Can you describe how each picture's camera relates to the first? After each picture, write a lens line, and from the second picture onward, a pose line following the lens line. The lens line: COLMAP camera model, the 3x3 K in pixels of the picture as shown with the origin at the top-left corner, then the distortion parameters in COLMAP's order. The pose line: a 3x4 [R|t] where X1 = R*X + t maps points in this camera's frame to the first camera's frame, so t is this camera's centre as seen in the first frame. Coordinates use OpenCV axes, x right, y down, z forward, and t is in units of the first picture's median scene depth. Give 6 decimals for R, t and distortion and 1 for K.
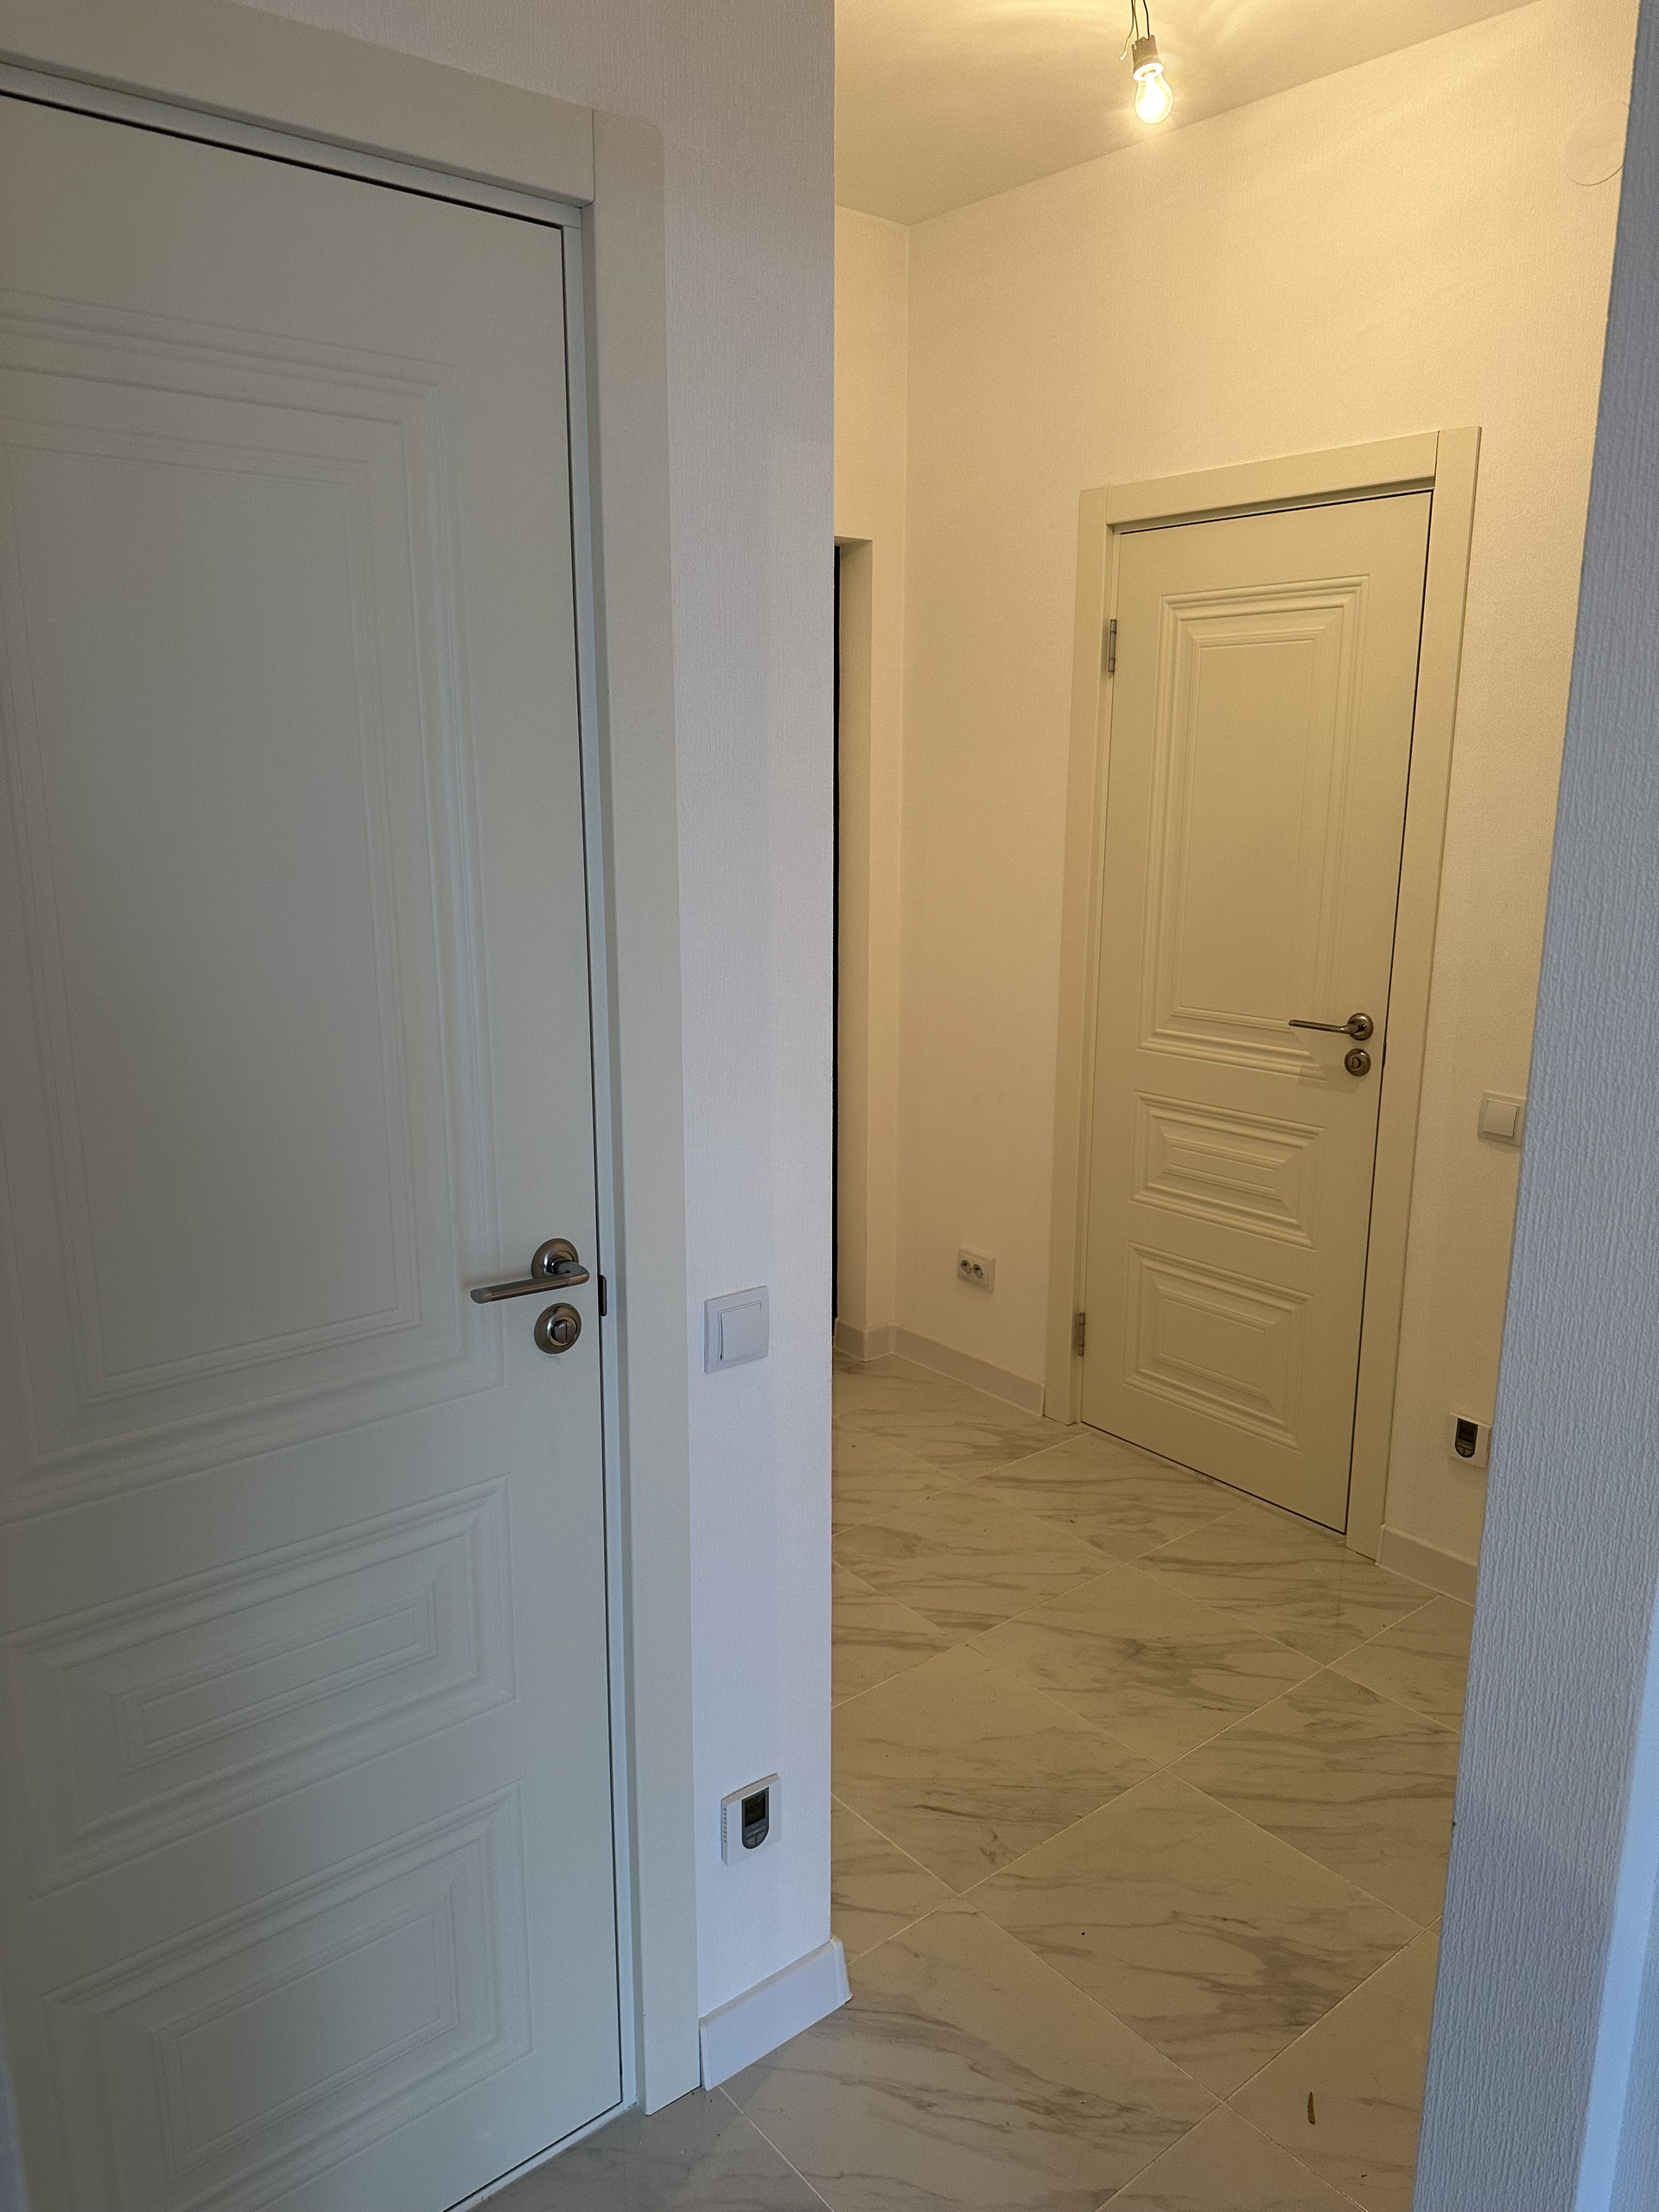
lens RADIAL K [[1552.9, 0, 844.8], [0, 1552.9, 1092.1], [0, 0, 1]] dist [0.053078, -0.067679]
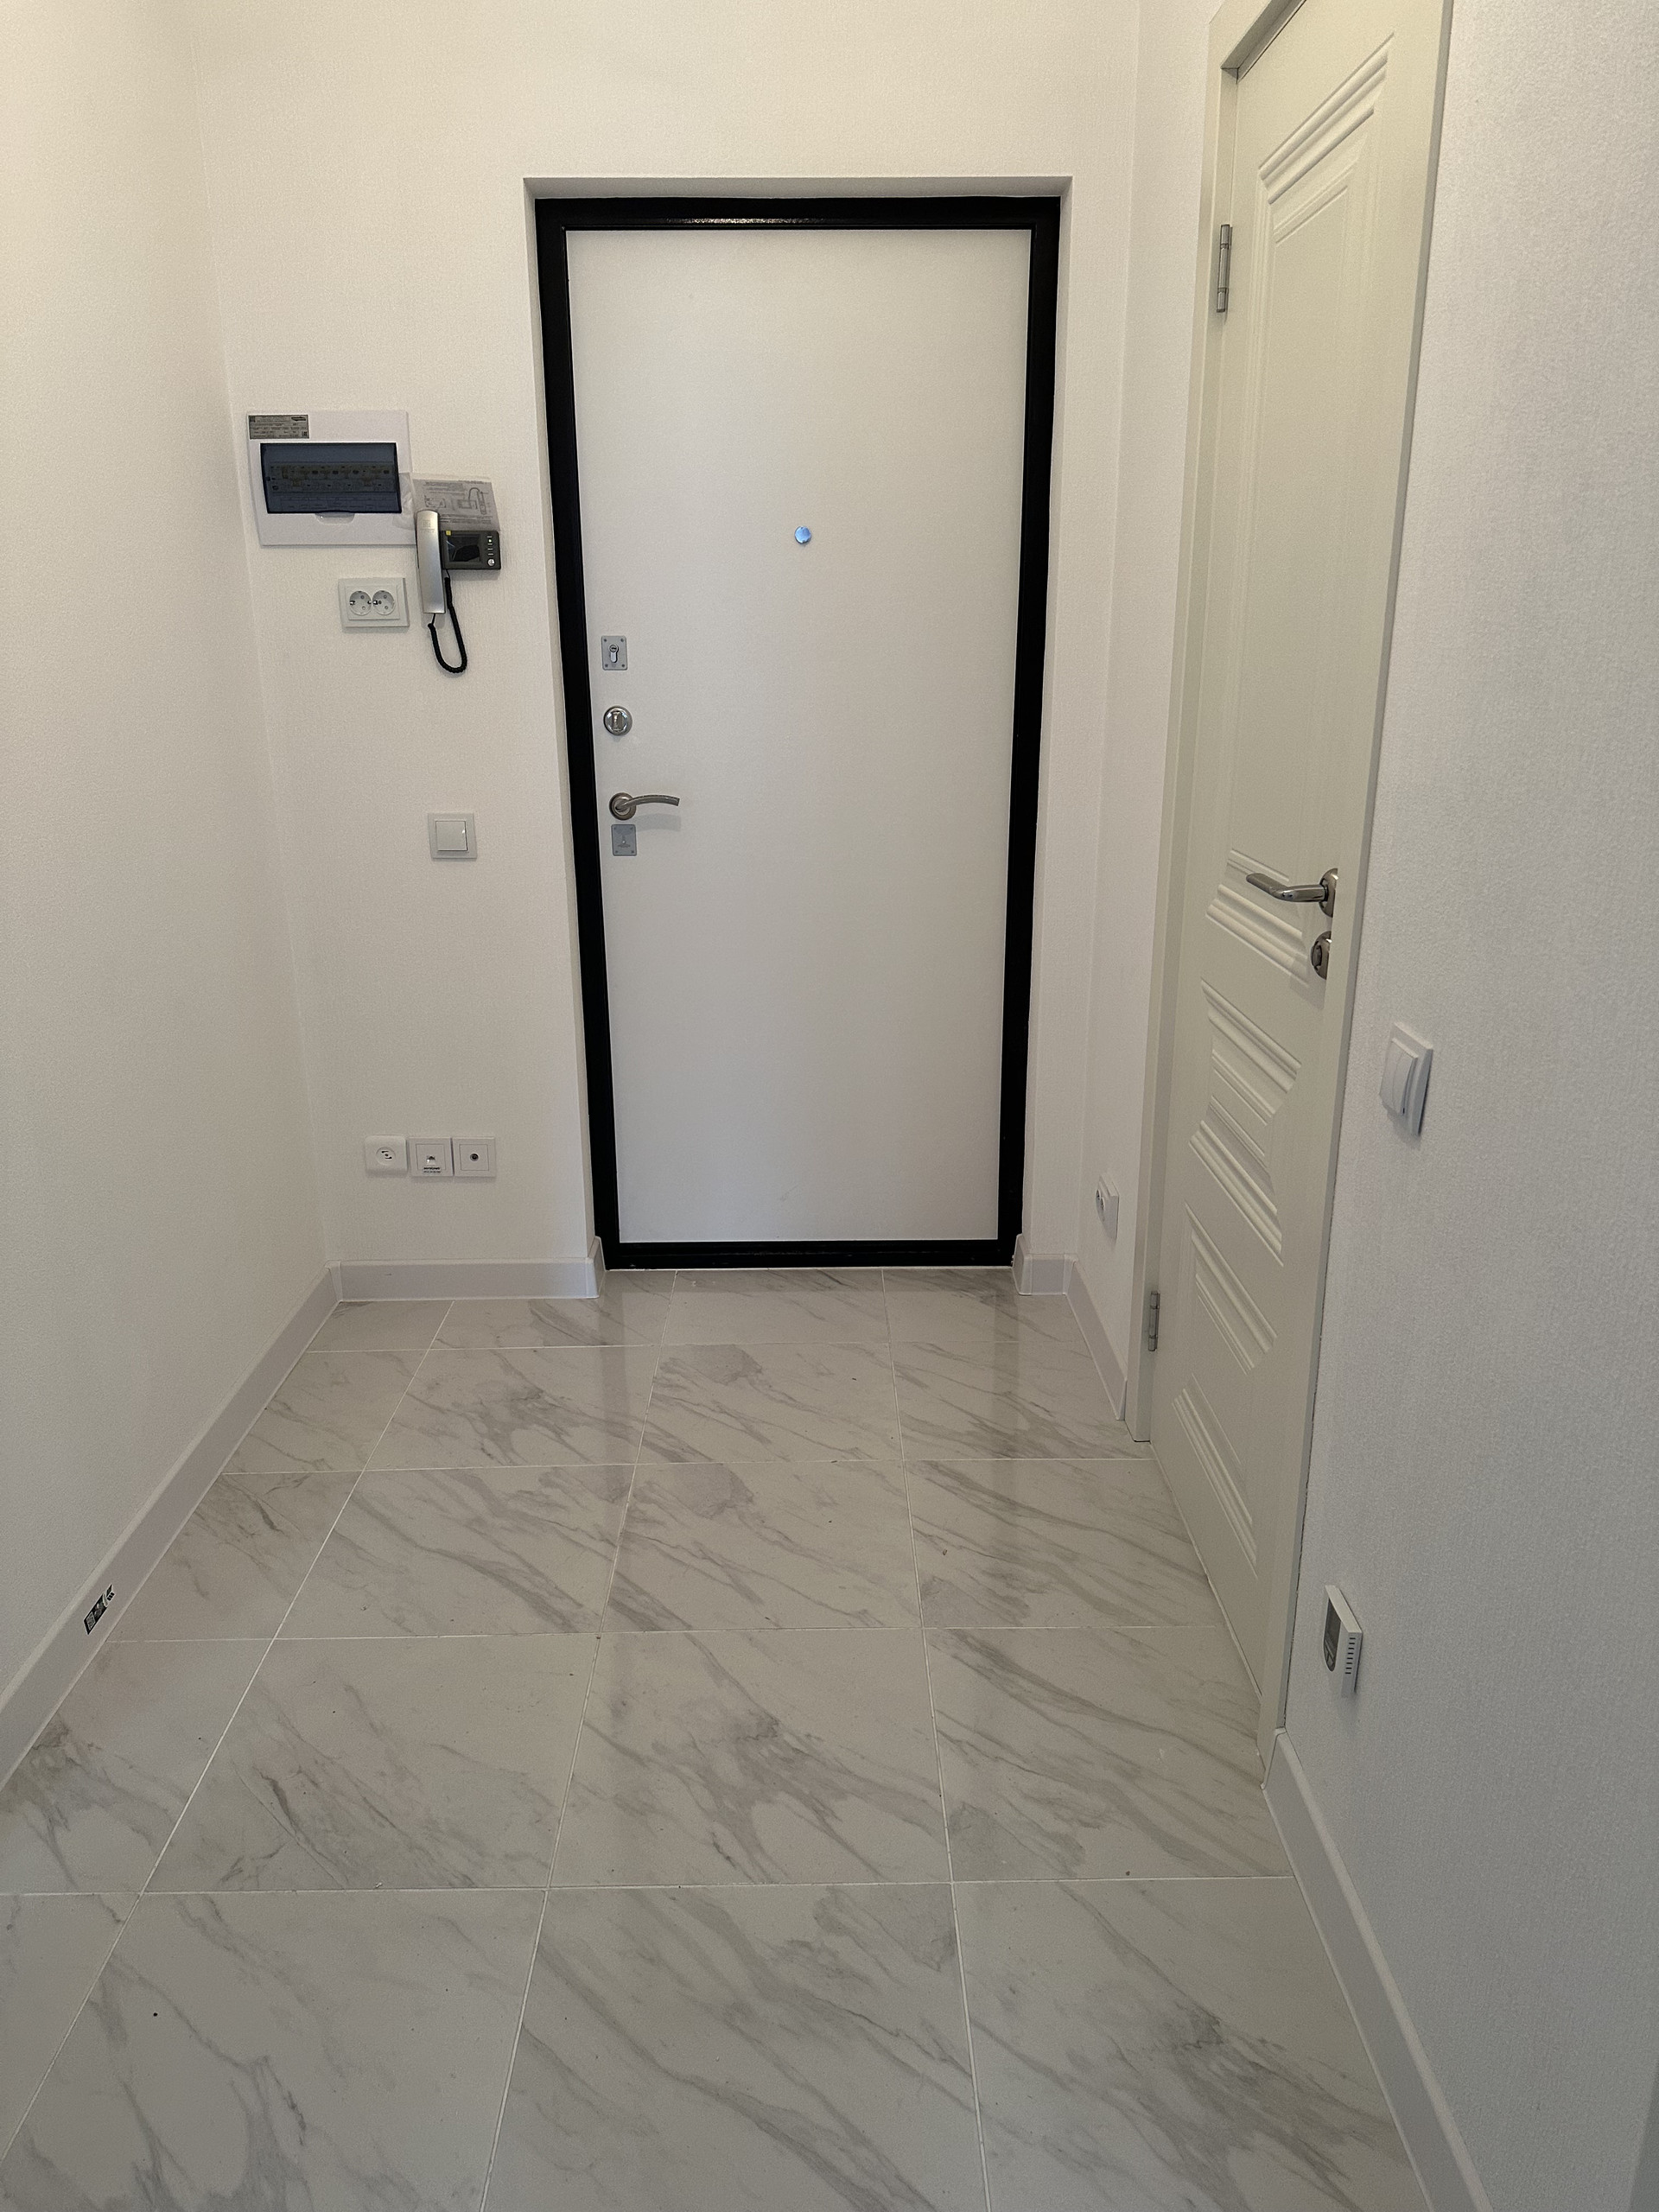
lens RADIAL K [[1552.9, 0, 819.5], [0, 1552.9, 1093.0], [0, 0, 1]] dist [0.053078, -0.067679]
pose [[0.778834, 0.174181, -0.602560, 0.617213], [-0.125547, 0.984518, 0.122318, -0.018100], [0.614536, -0.019616, 0.788645, 0.496126]]
